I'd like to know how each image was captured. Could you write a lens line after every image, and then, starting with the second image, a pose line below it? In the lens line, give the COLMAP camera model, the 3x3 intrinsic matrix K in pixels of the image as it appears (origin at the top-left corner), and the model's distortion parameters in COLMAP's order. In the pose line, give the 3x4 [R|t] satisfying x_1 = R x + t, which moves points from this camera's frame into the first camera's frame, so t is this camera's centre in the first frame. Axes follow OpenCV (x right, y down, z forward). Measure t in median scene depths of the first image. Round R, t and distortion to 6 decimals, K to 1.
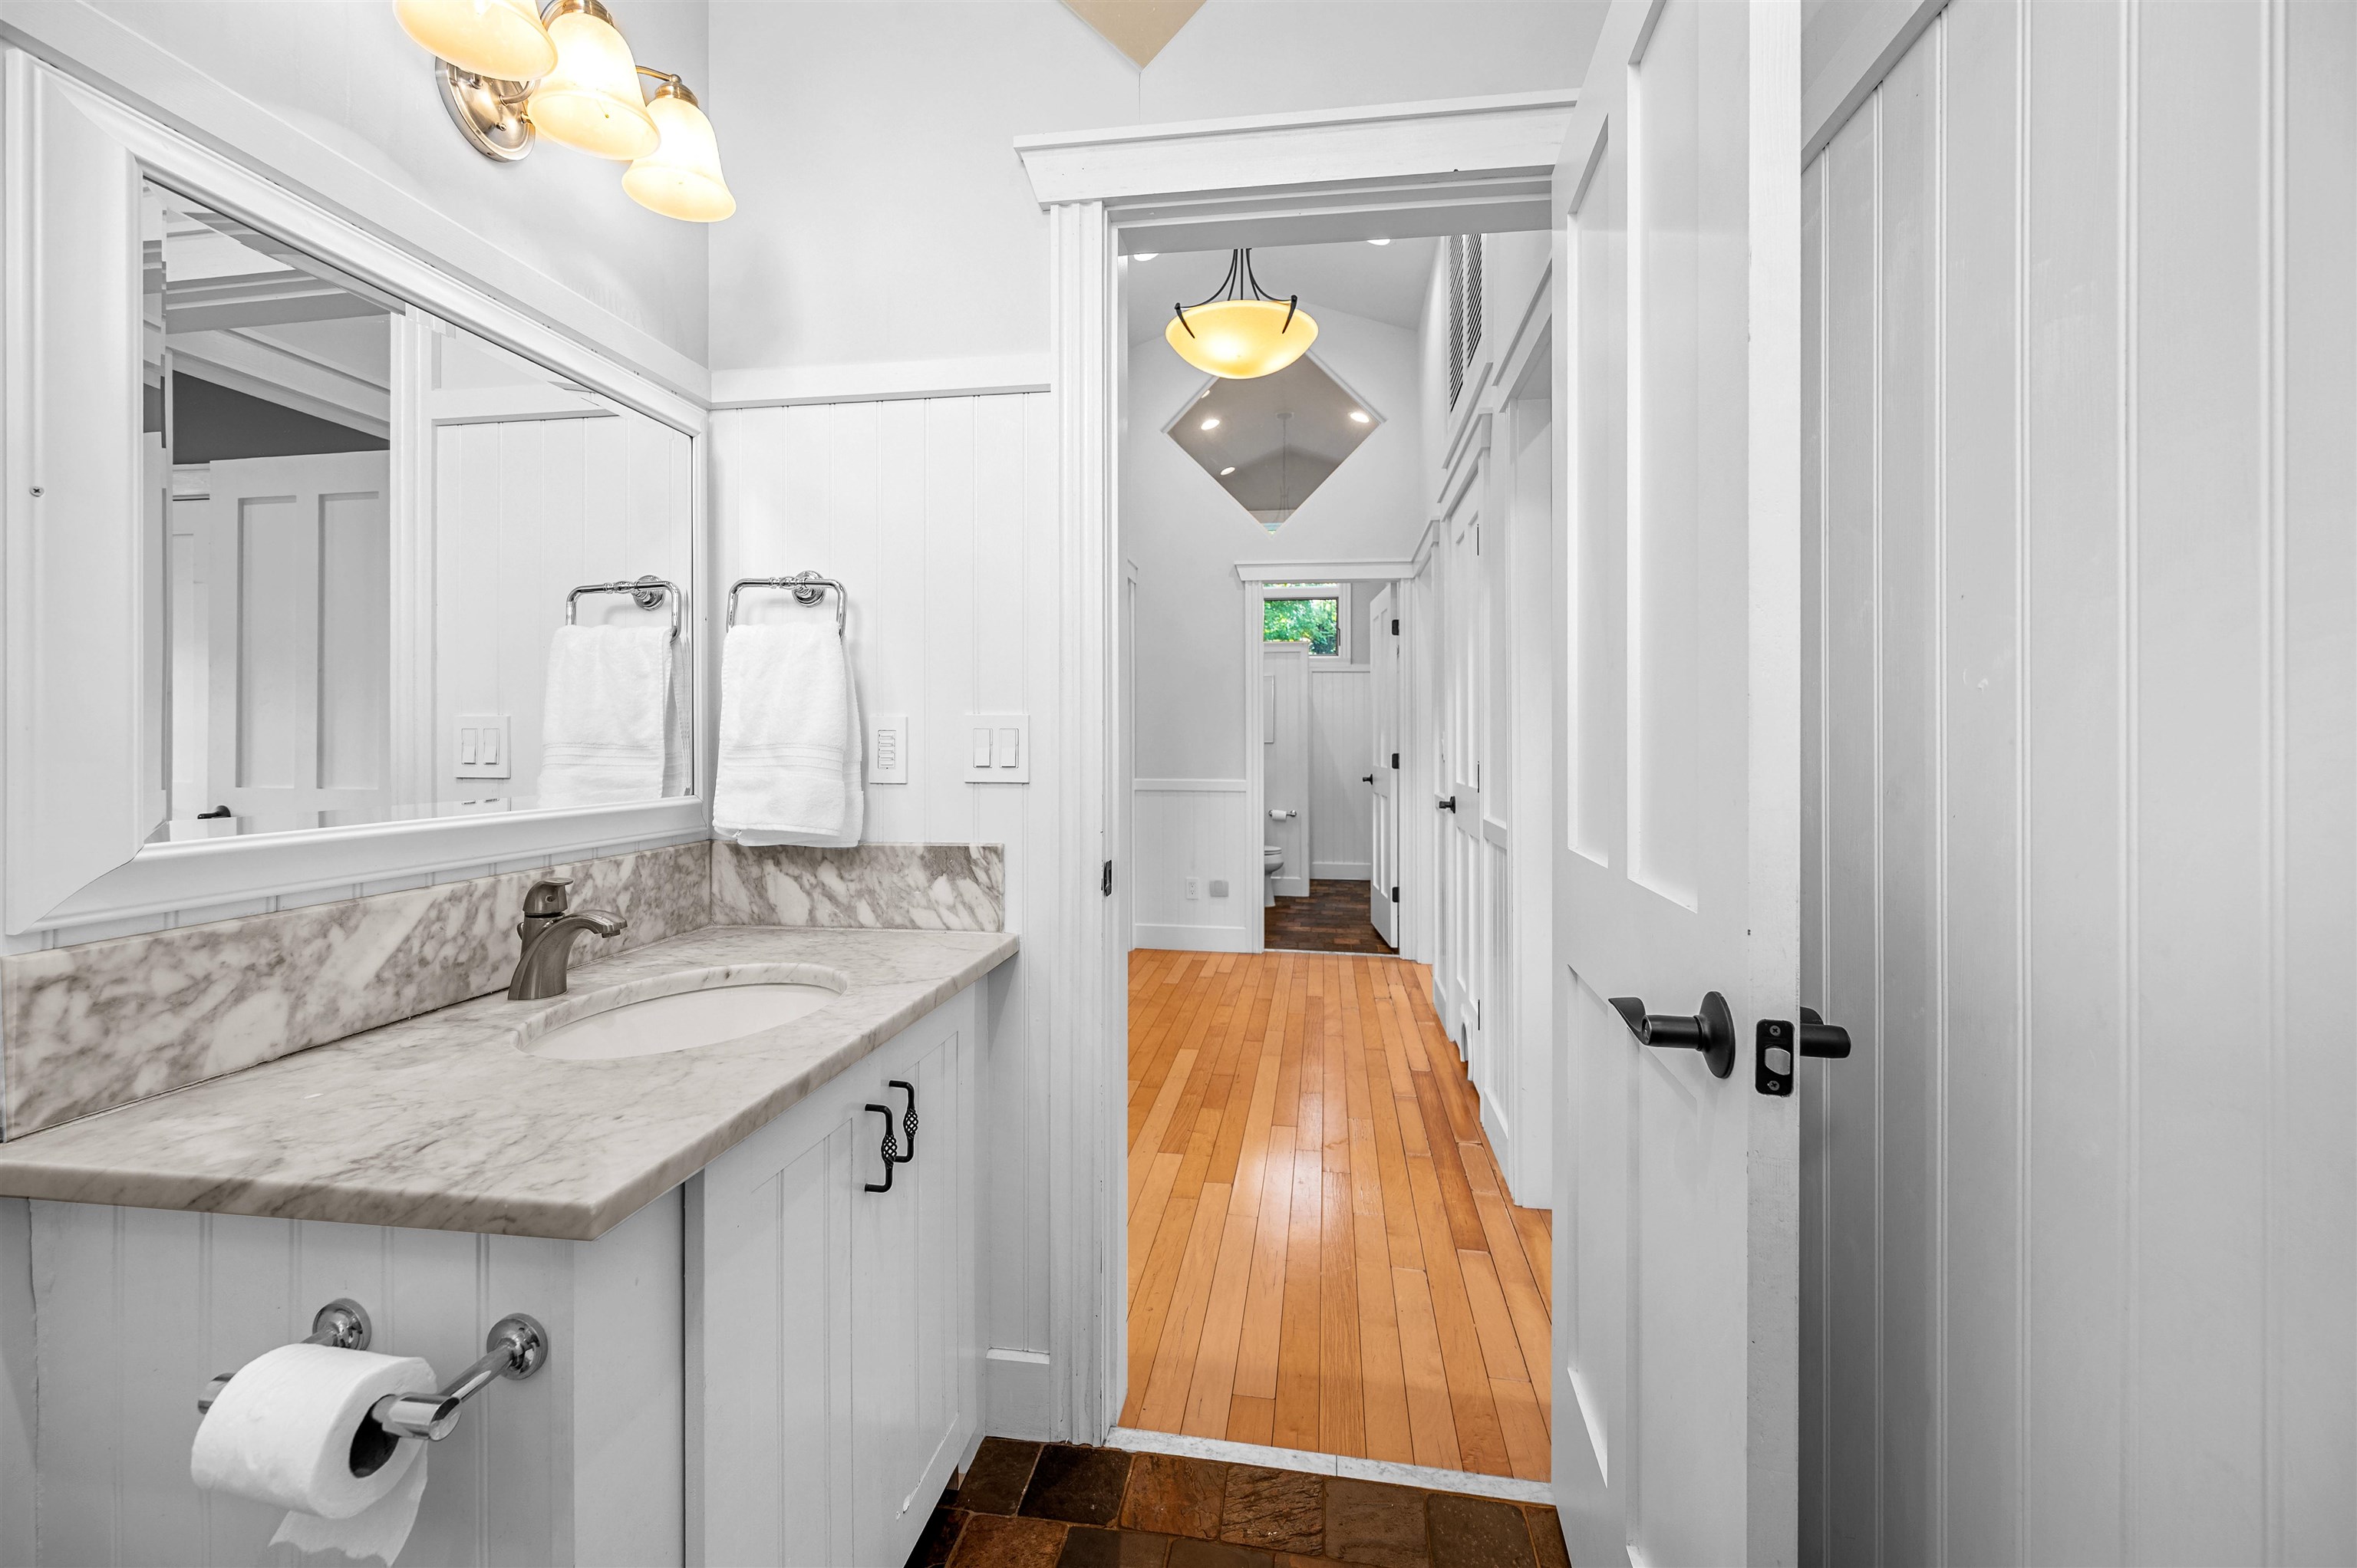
lens RADIAL K [[926.5, 0, 1188.8], [0, 926.5, 731.1], [0, 0, 1]] dist [-0.003467, 0.001050]
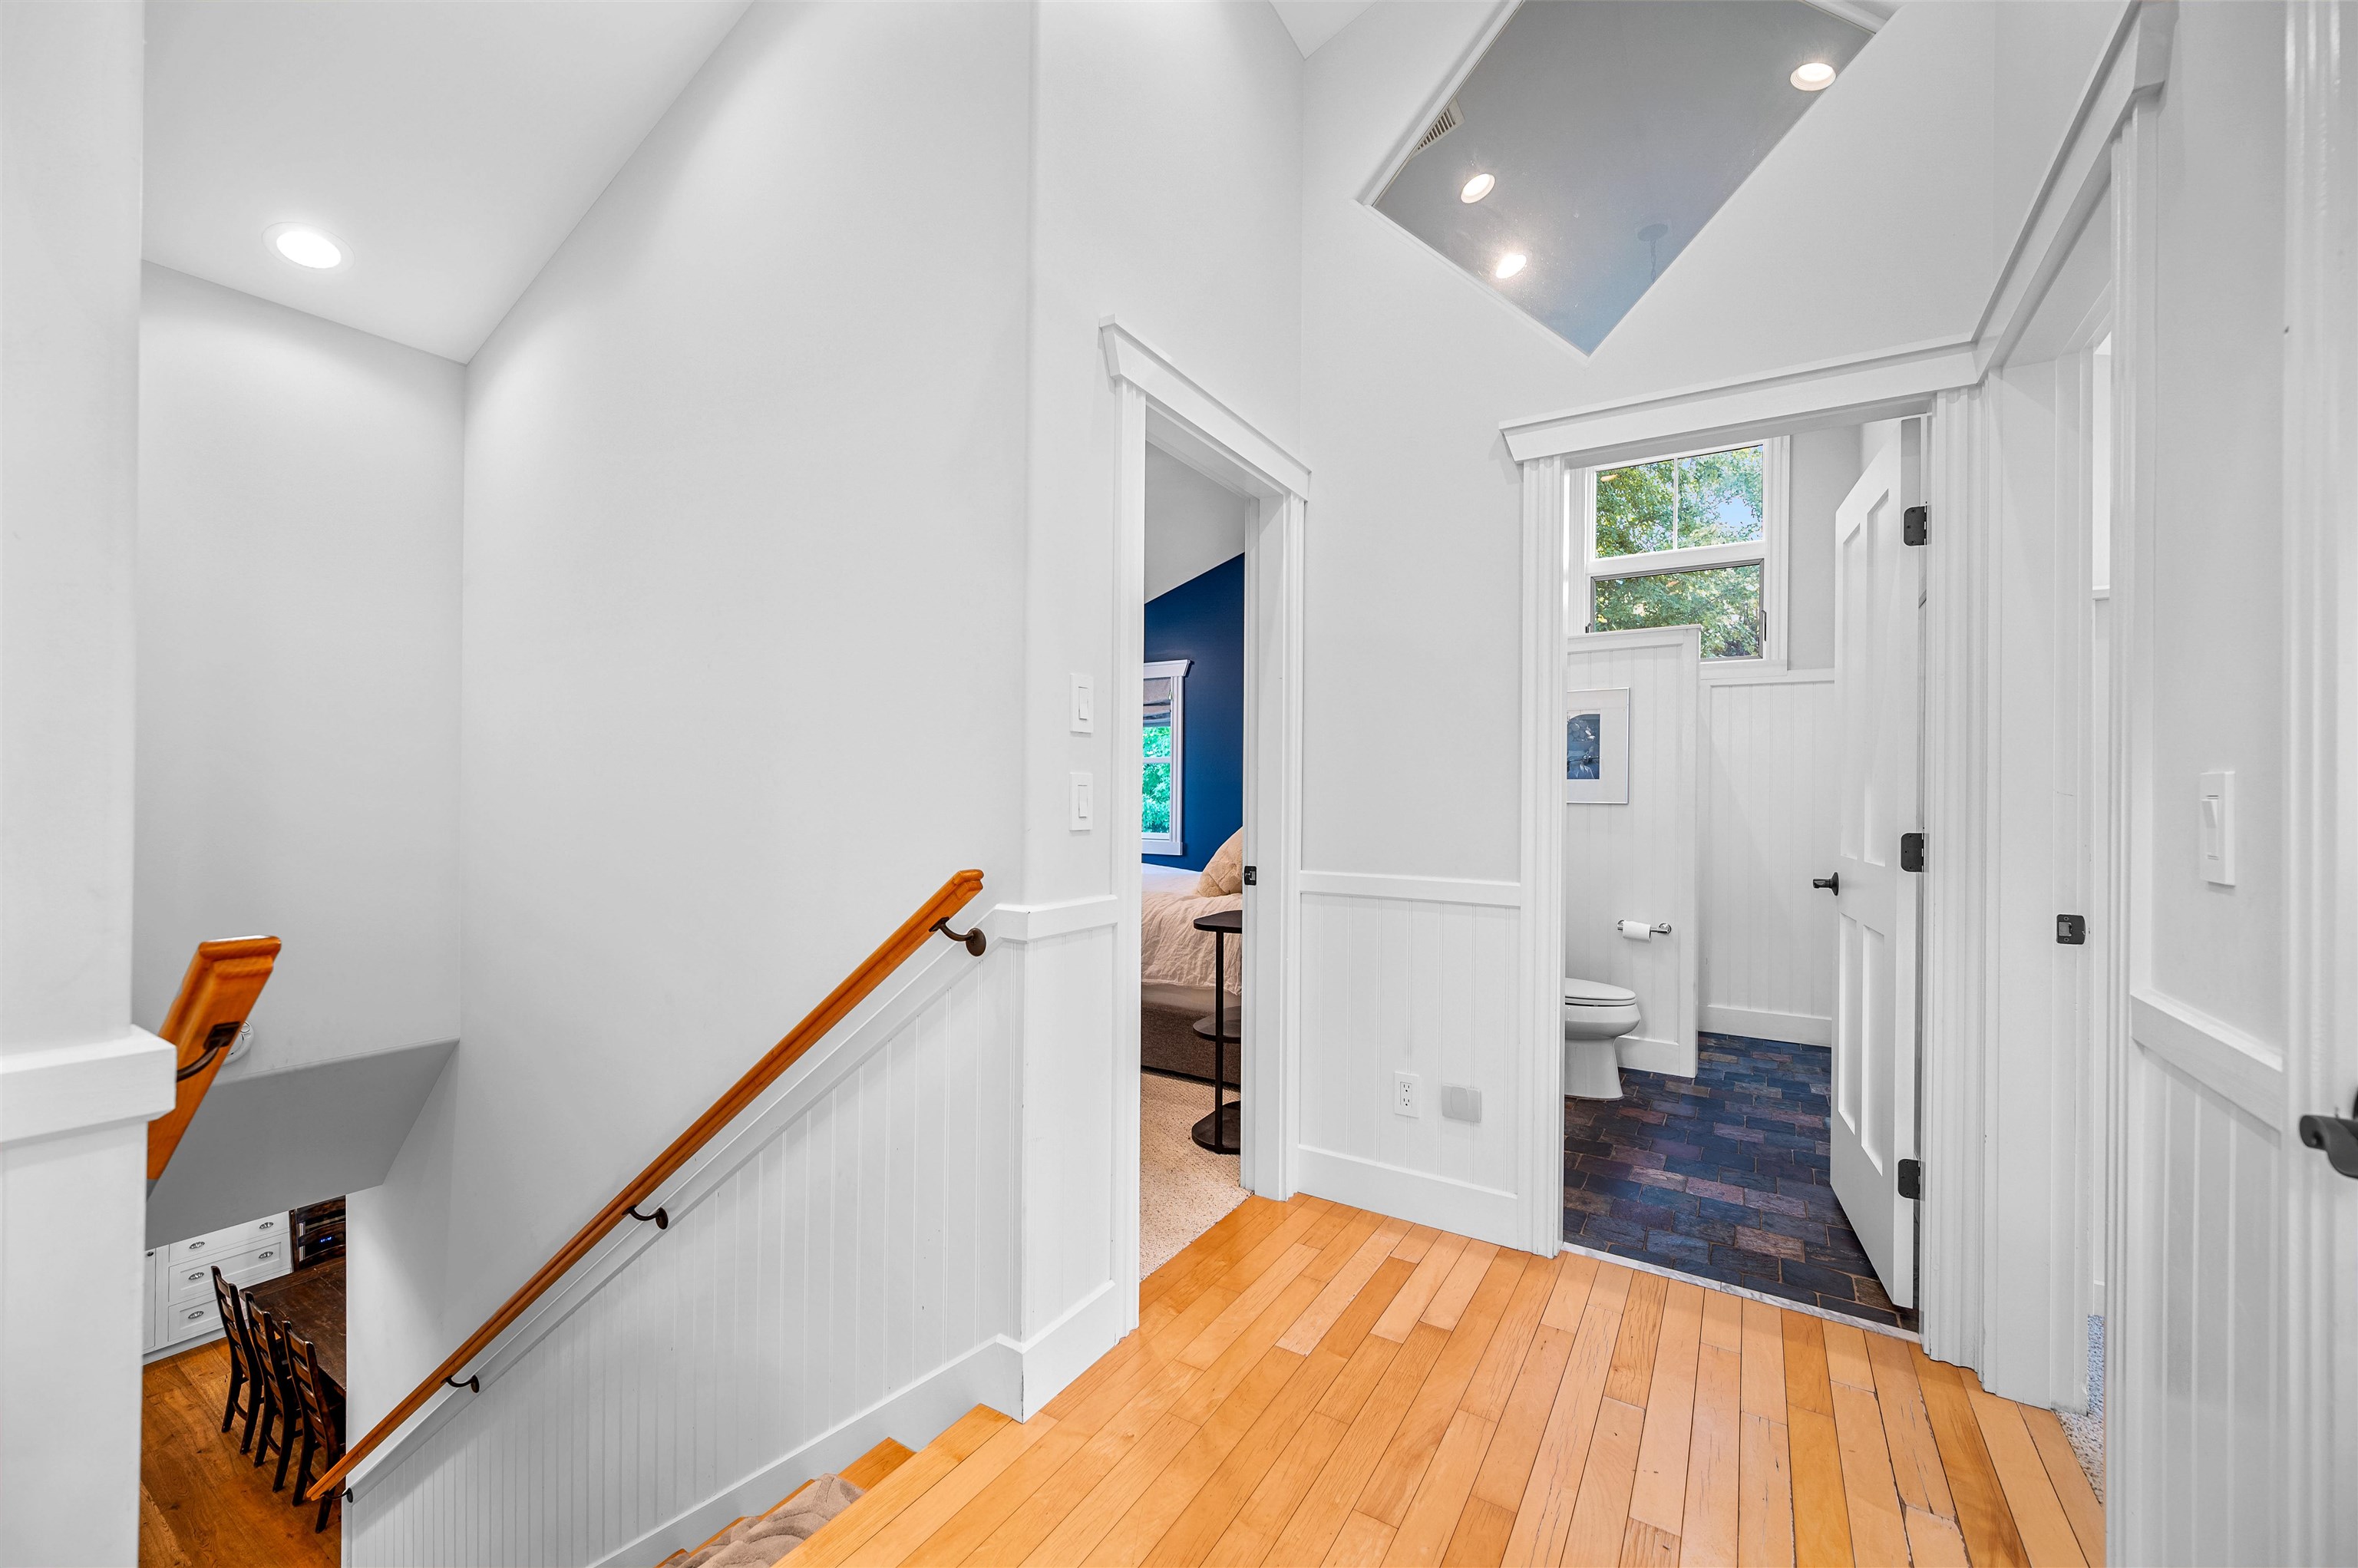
lens RADIAL K [[926.9, 0, 1169.8], [0, 926.9, 793.6], [0, 0, 1]] dist [-0.003467, 0.001050]
pose [[0.915246, 0.008913, -0.402798, 0.082722], [-0.006482, 0.999952, 0.007399, 0.005086], [0.402844, -0.004161, 0.915259, 0.468597]]
